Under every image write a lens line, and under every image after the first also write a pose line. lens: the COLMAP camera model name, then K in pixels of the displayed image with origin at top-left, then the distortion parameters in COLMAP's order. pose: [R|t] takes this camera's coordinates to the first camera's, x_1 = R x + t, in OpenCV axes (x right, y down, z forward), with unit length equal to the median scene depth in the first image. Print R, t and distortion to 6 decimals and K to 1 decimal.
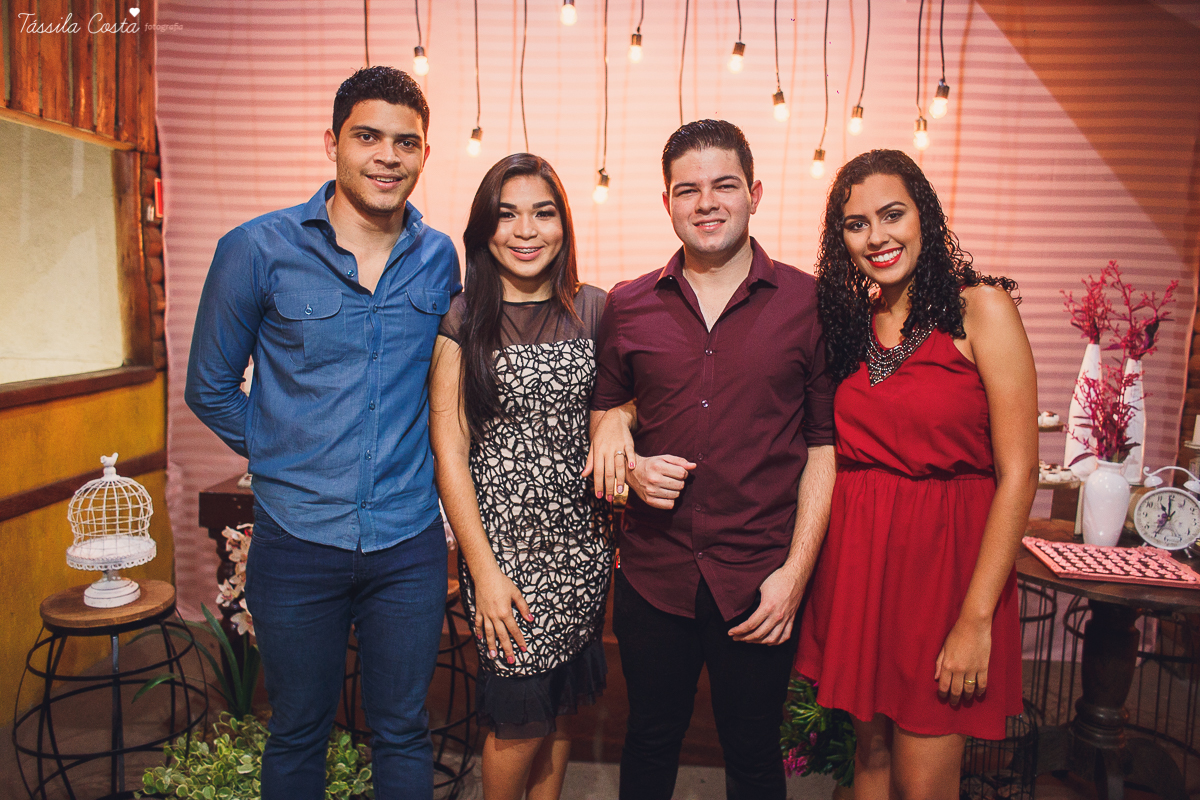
lens RADIAL K [[957.2, 0, 596.9], [0, 957.2, 401.4], [0, 0, 1]] dist [-0.094470, 0.121458]
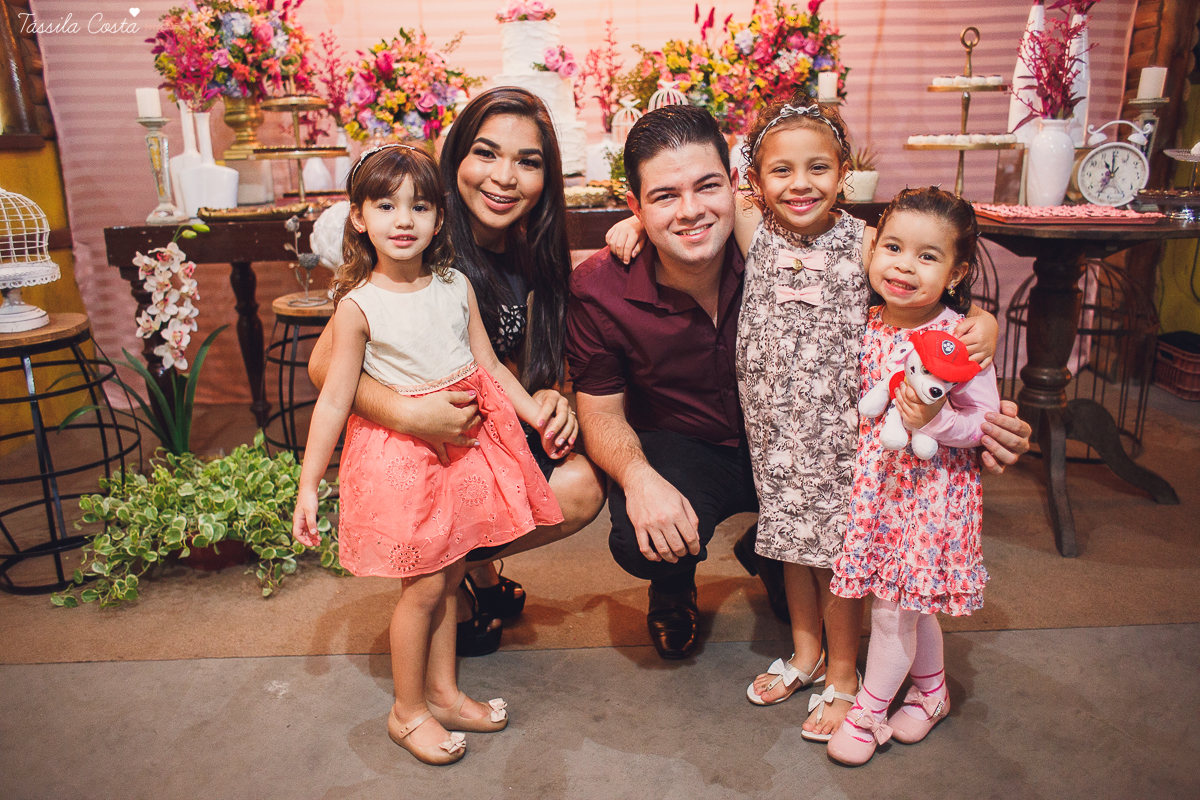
lens RADIAL K [[957.2, 0, 595.9], [0, 957.2, 400.6], [0, 0, 1]] dist [-0.094470, 0.121458]
pose [[0.995592, -0.074555, 0.056903, -0.002837], [0.064599, 0.984959, 0.160261, 0.134057], [-0.067995, -0.155879, 0.985433, 0.024315]]
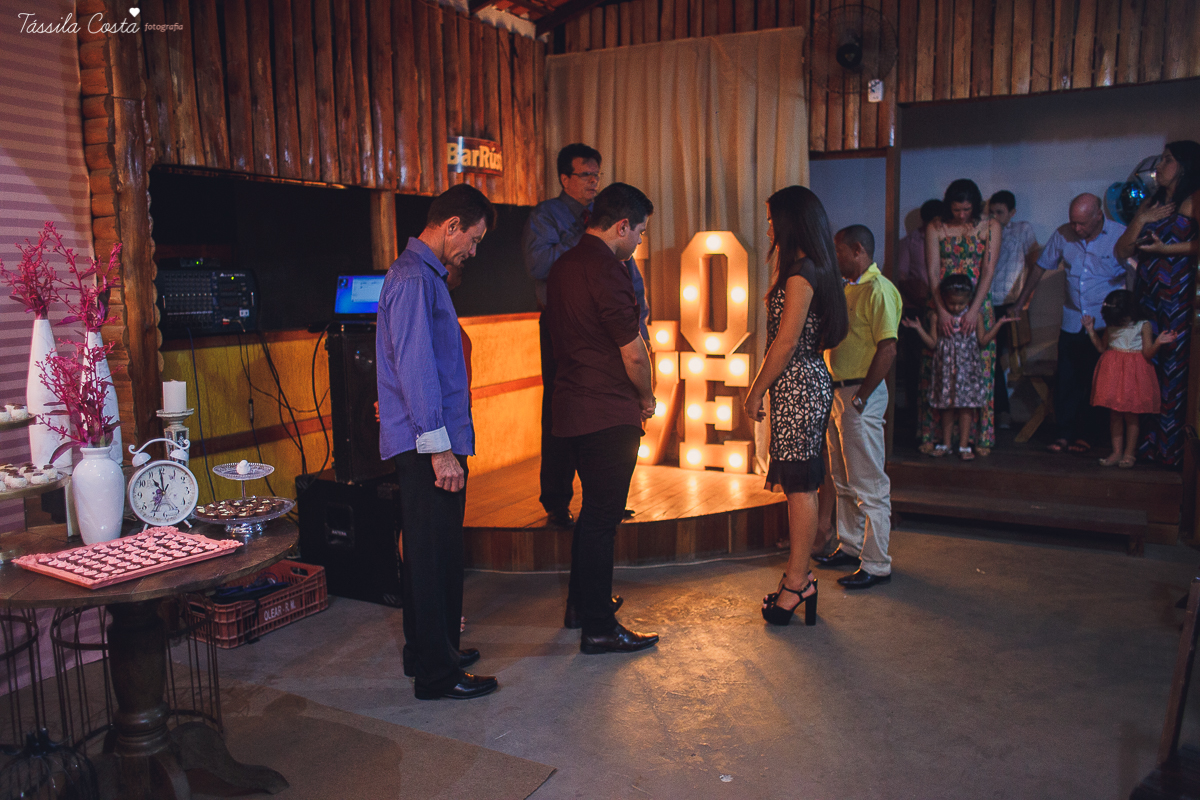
lens RADIAL K [[957.2, 0, 603.1], [0, 957.2, 399.2], [0, 0, 1]] dist [-0.094470, 0.121458]
pose [[0.412316, -0.151752, 0.898313, -0.043109], [0.136724, 0.985170, 0.103670, -0.006340], [-0.900723, 0.080076, 0.426950, 0.147895]]
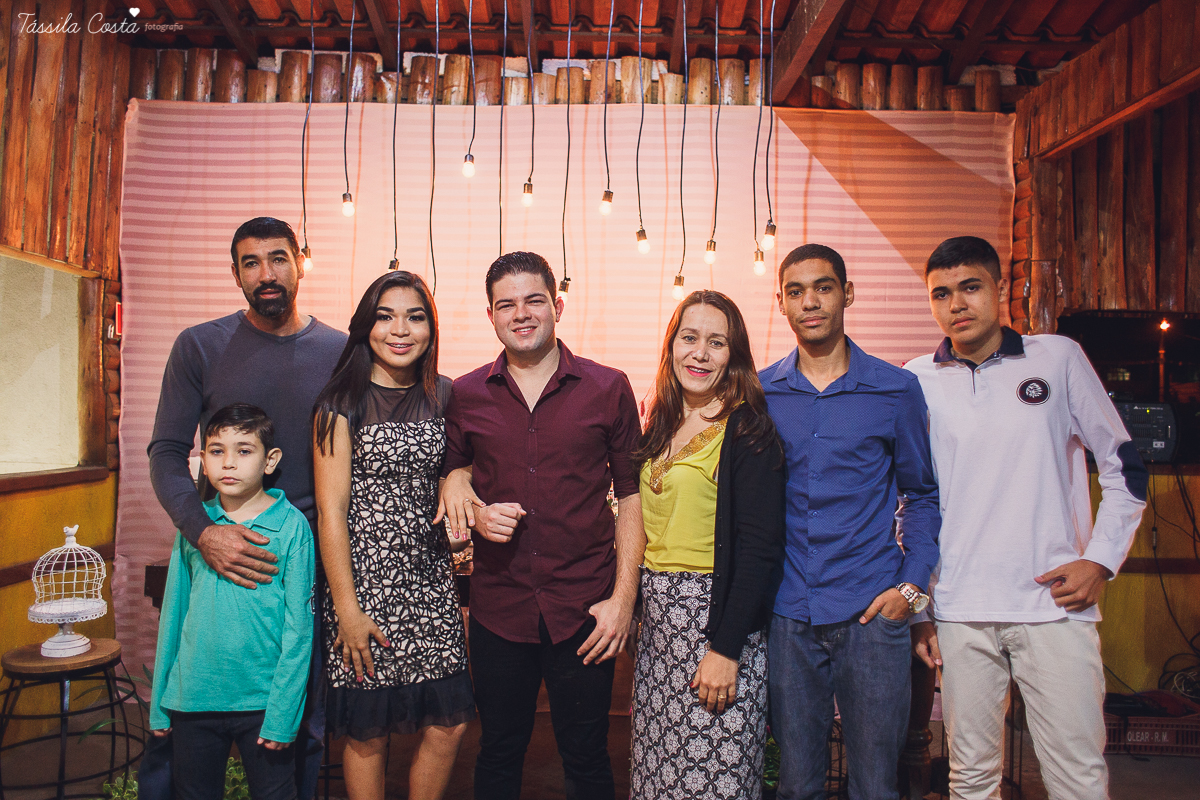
lens RADIAL K [[957.2, 0, 623.1], [0, 957.2, 400.8], [0, 0, 1]] dist [-0.094470, 0.121458]
pose [[0.998705, -0.007085, 0.050374, 0.108672], [0.013663, 0.991225, -0.131477, 0.050997], [-0.049001, 0.131995, 0.990038, -0.182671]]
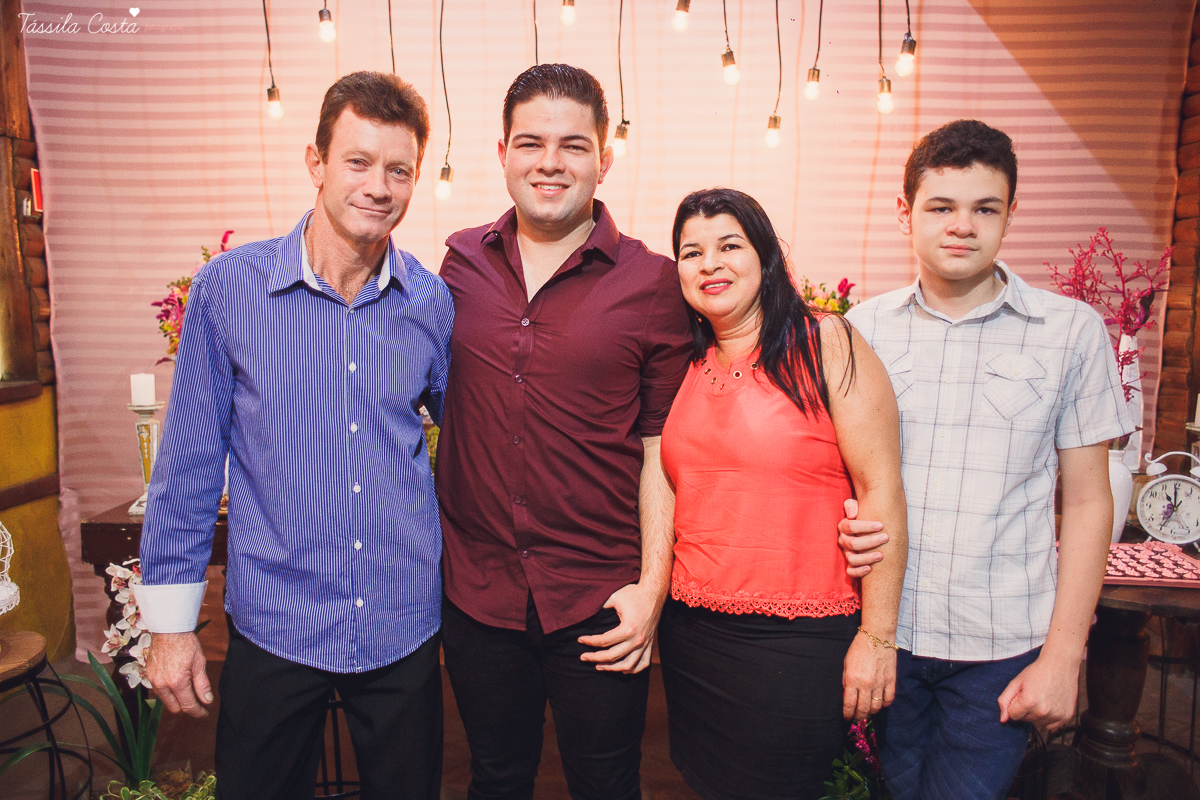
lens RADIAL K [[957.2, 0, 596.8], [0, 957.2, 403.2], [0, 0, 1]] dist [-0.094470, 0.121458]
pose [[0.997640, -0.034679, 0.059262, 0.002023], [0.034621, 0.999399, 0.002007, 0.001172], [-0.059296, 0.000050, 0.998240, 0.105178]]
